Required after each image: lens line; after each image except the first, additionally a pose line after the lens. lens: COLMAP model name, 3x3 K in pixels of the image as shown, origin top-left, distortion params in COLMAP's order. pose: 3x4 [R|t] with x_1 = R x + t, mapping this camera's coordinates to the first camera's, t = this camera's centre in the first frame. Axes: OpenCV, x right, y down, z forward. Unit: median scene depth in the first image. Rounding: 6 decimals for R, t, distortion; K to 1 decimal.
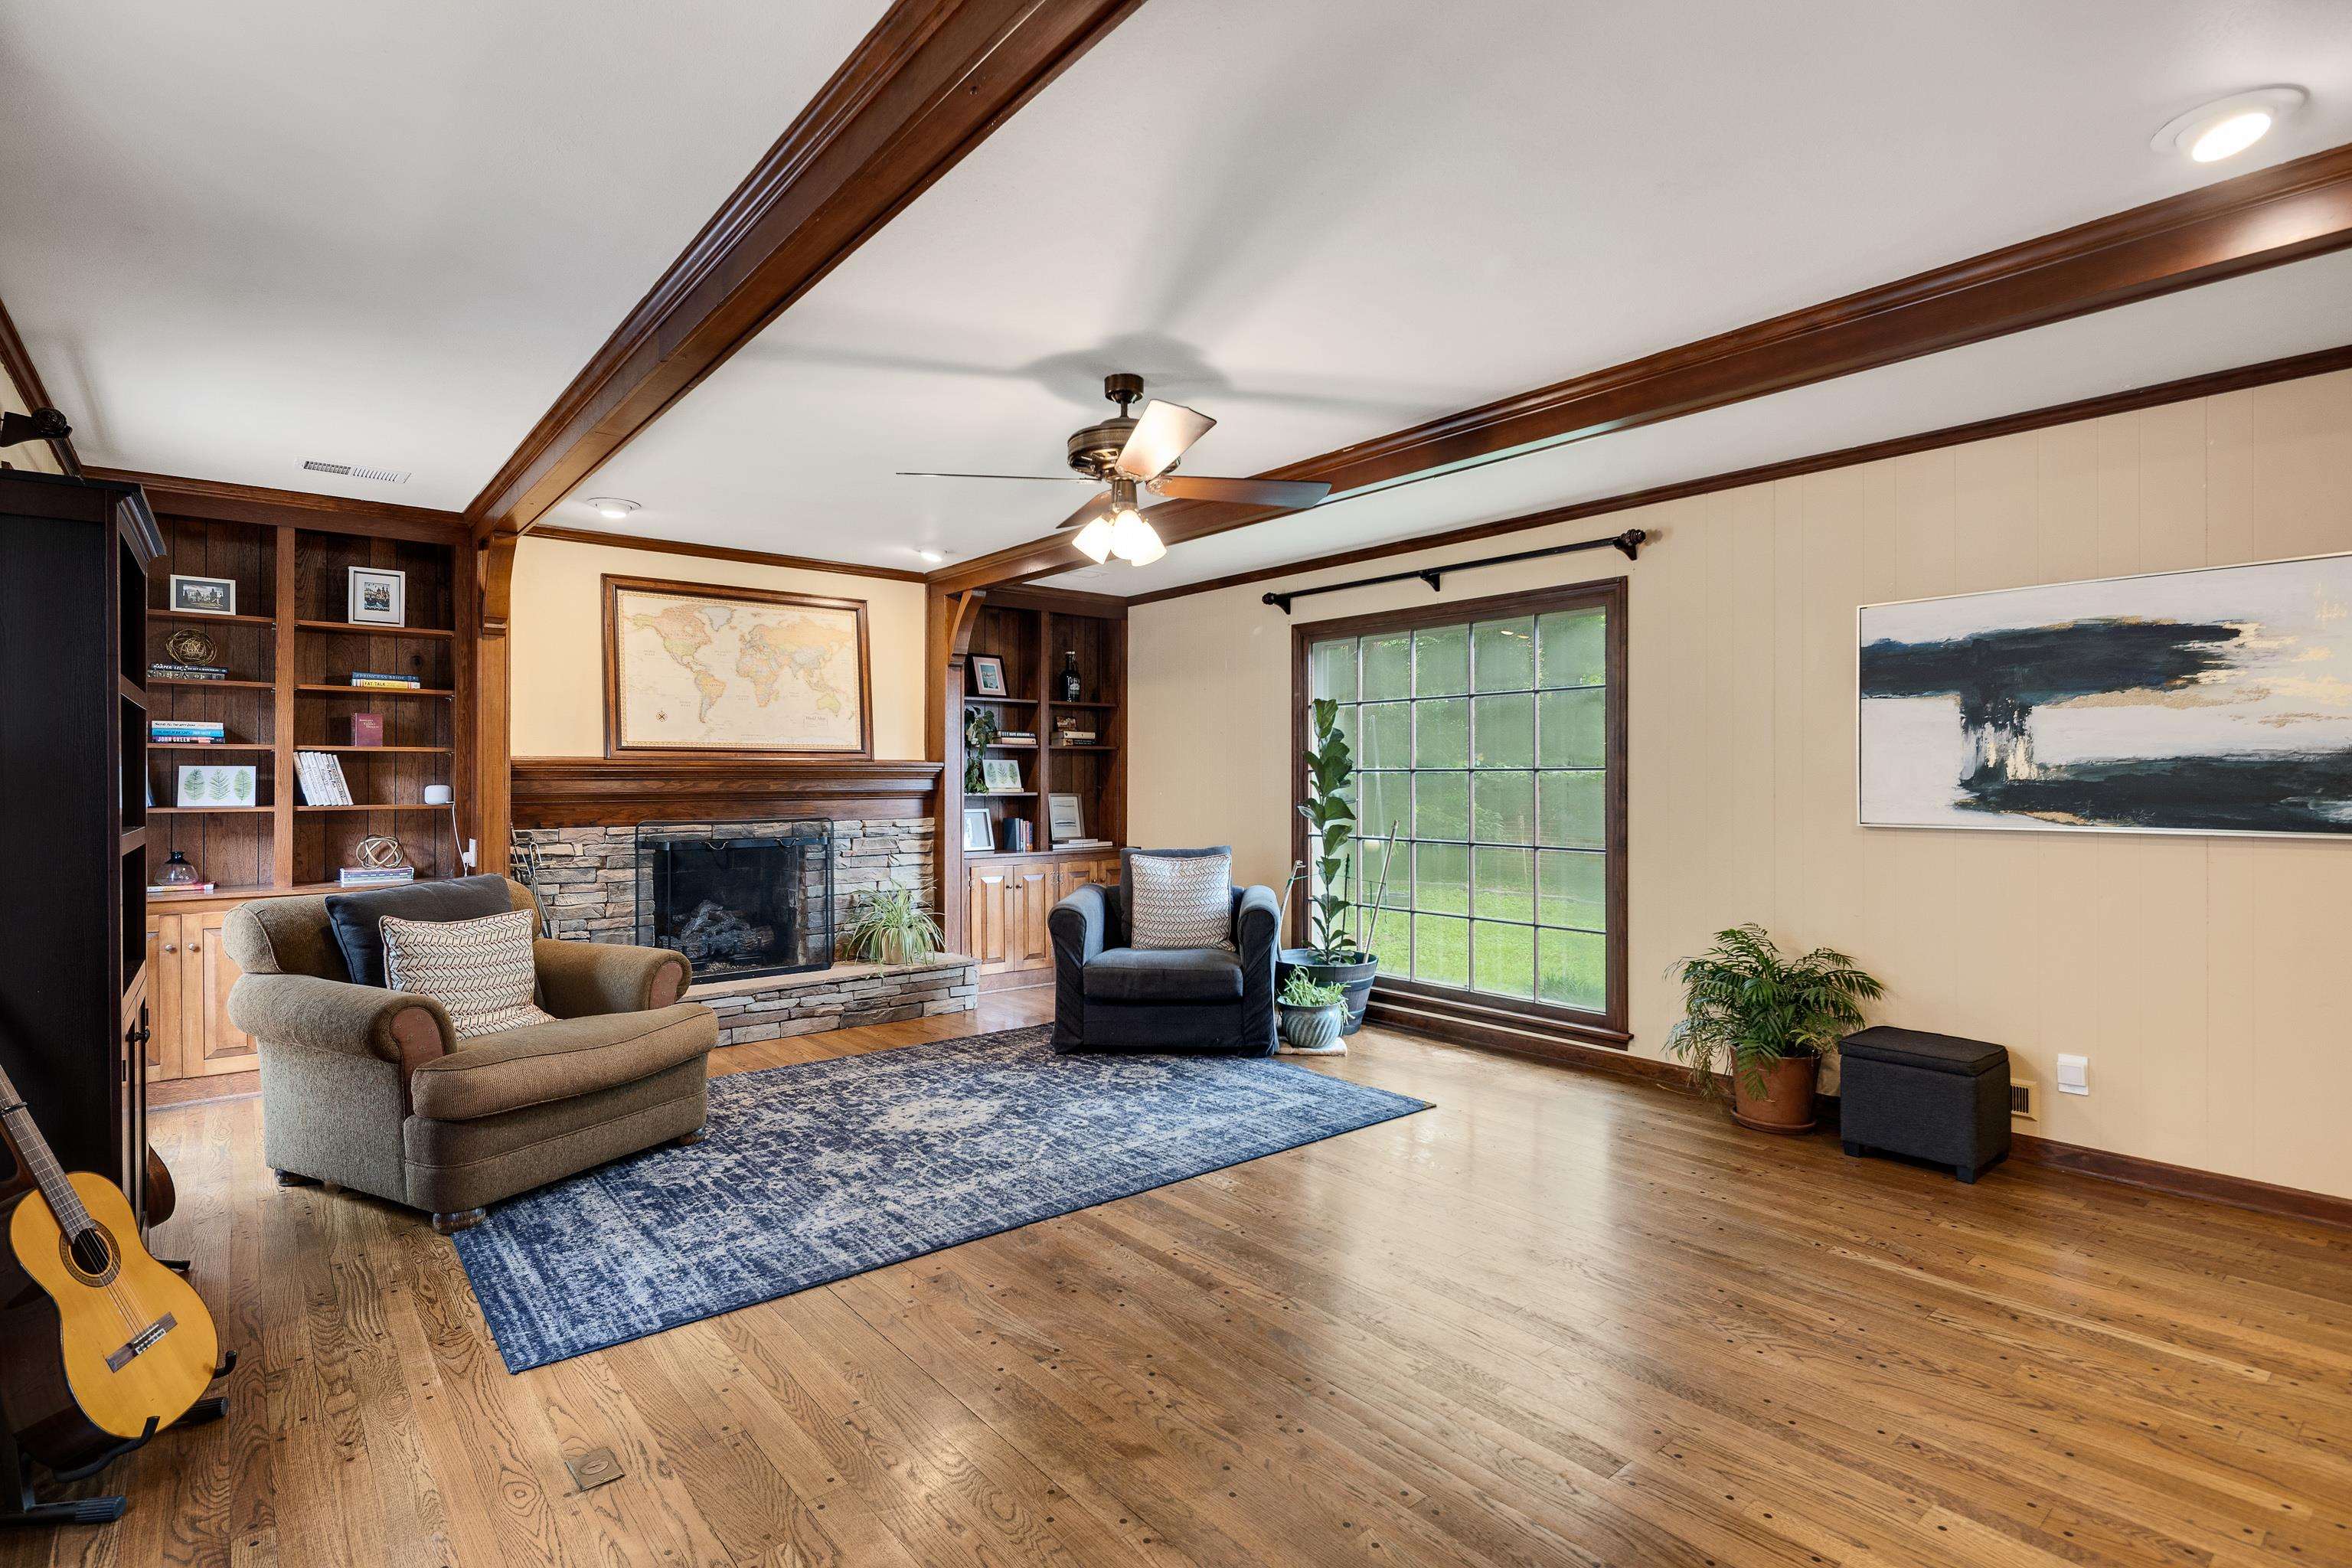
lens RADIAL K [[1133.5, 0, 1161.6], [0, 1133.5, 777.4], [0, 0, 1]] dist [0.000665, -0.002183]
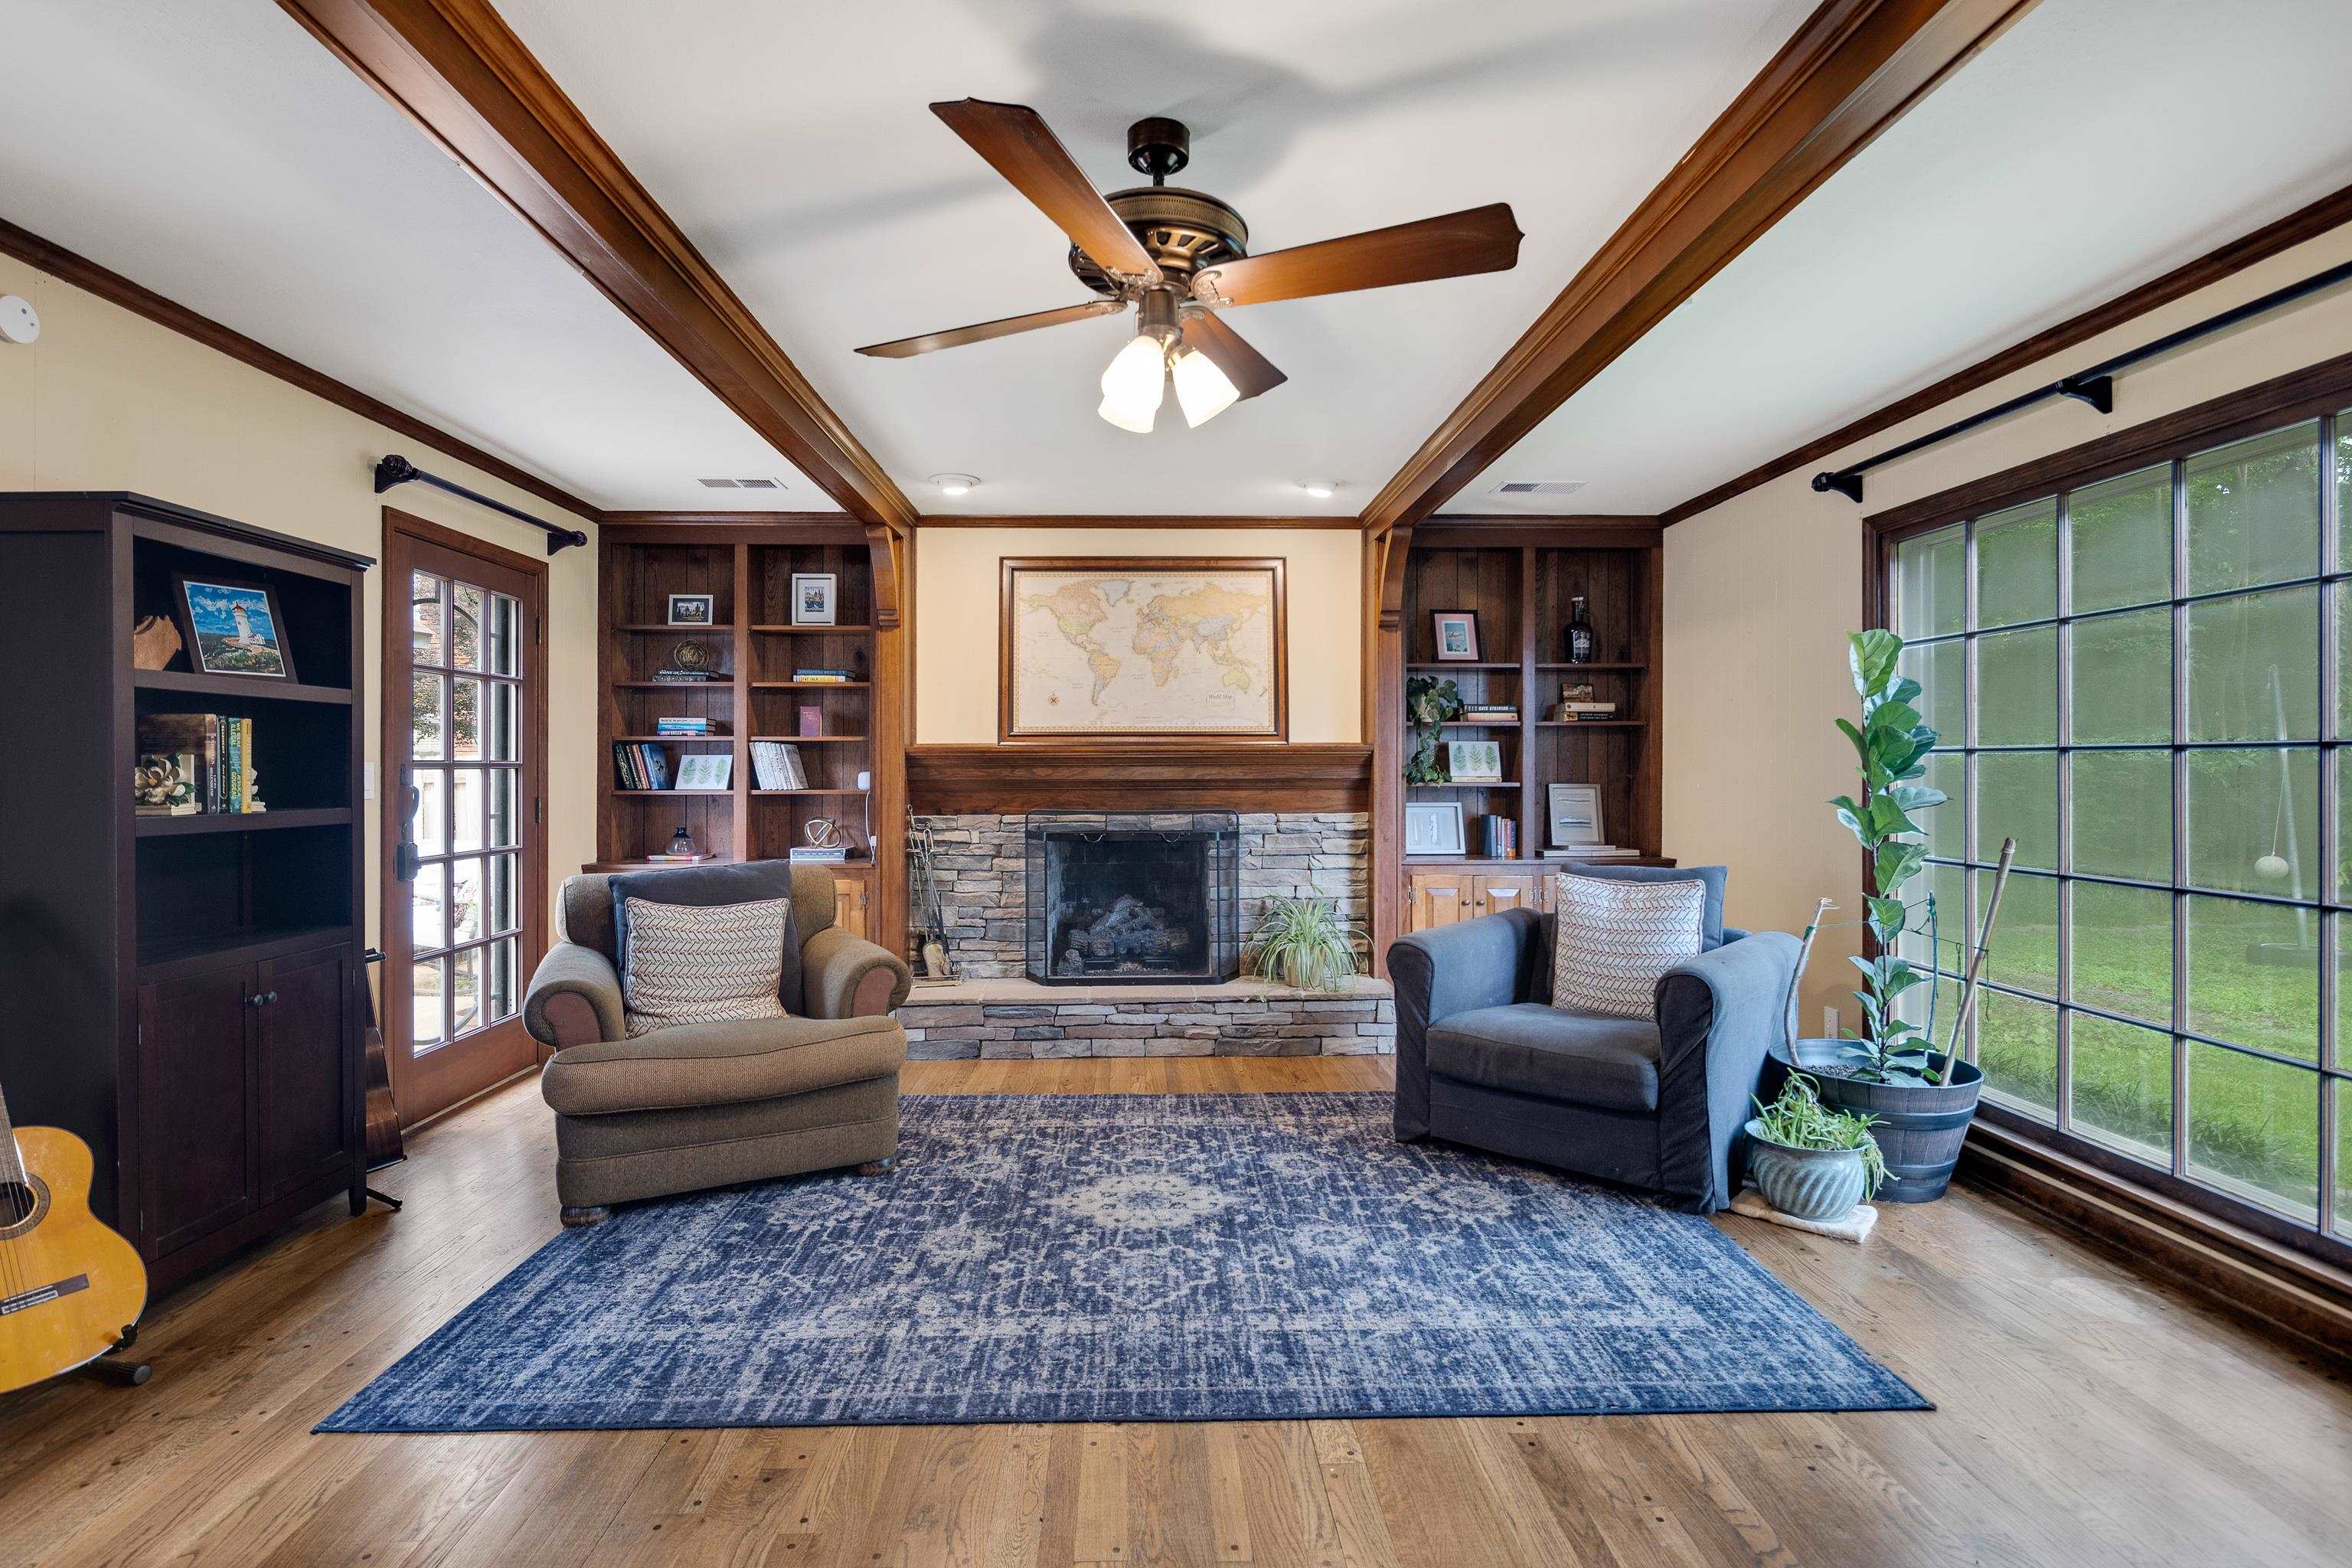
lens RADIAL K [[1133.5, 0, 1164.4], [0, 1133.5, 771.3], [0, 0, 1]] dist [0.000665, -0.002183]
pose [[0.792453, 0.002033, -0.609929, 0.274324], [0.001924, 0.999981, 0.005832, 0.000824], [0.609930, -0.005795, 0.792434, 0.385212]]
